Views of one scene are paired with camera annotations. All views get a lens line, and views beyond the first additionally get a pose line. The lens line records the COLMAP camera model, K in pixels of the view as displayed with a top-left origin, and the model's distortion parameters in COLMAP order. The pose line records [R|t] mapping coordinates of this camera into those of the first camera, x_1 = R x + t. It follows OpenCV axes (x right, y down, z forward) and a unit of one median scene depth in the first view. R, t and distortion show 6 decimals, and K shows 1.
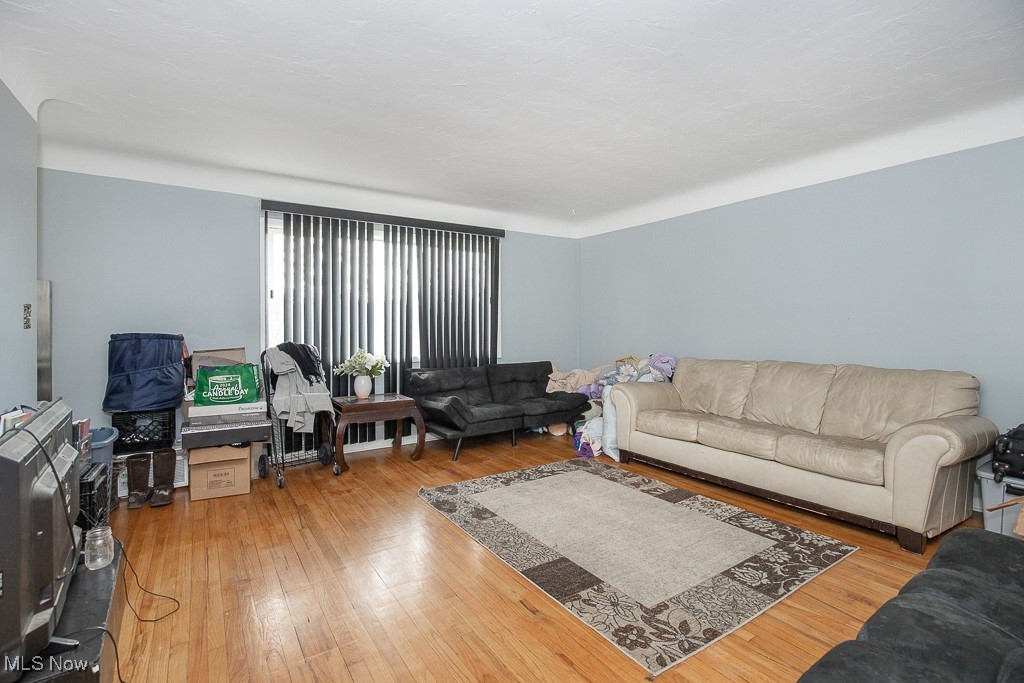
lens RADIAL K [[475.7, 0, 509.1], [0, 475.7, 339.2], [0, 0, 1]] dist [-0.002800, 0.000302]
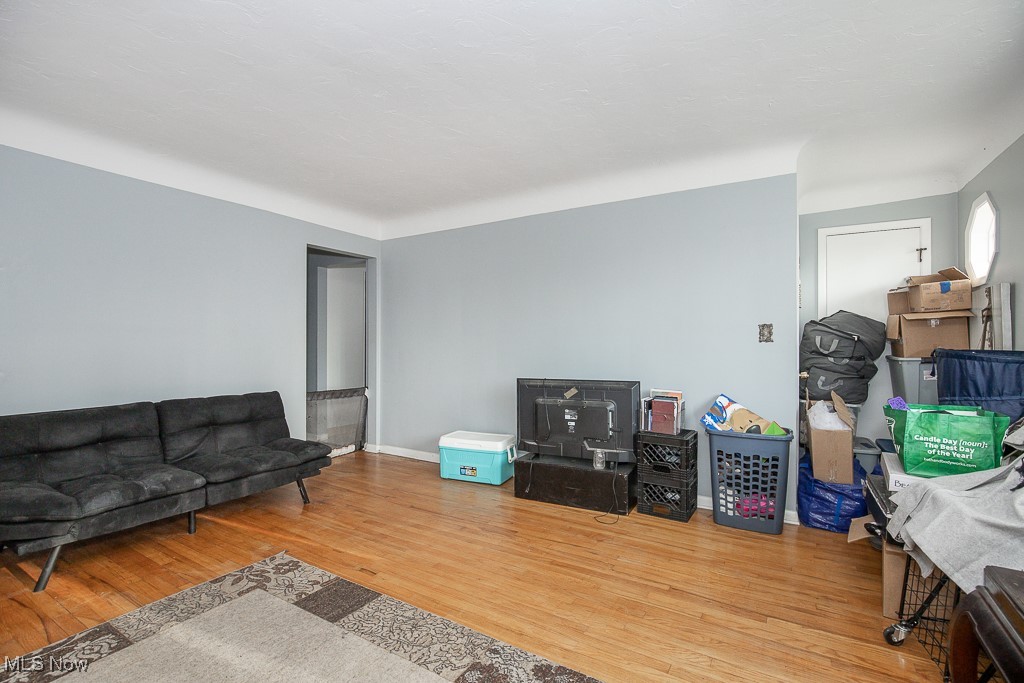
lens RADIAL K [[475.7, 0, 509.1], [0, 475.7, 339.2], [0, 0, 1]] dist [-0.002800, 0.000302]
pose [[-0.909025, 0.001523, -0.416739, 0.205325], [-0.003001, 0.999943, 0.010201, -0.045008], [0.416731, 0.010523, -0.908969, 2.115703]]
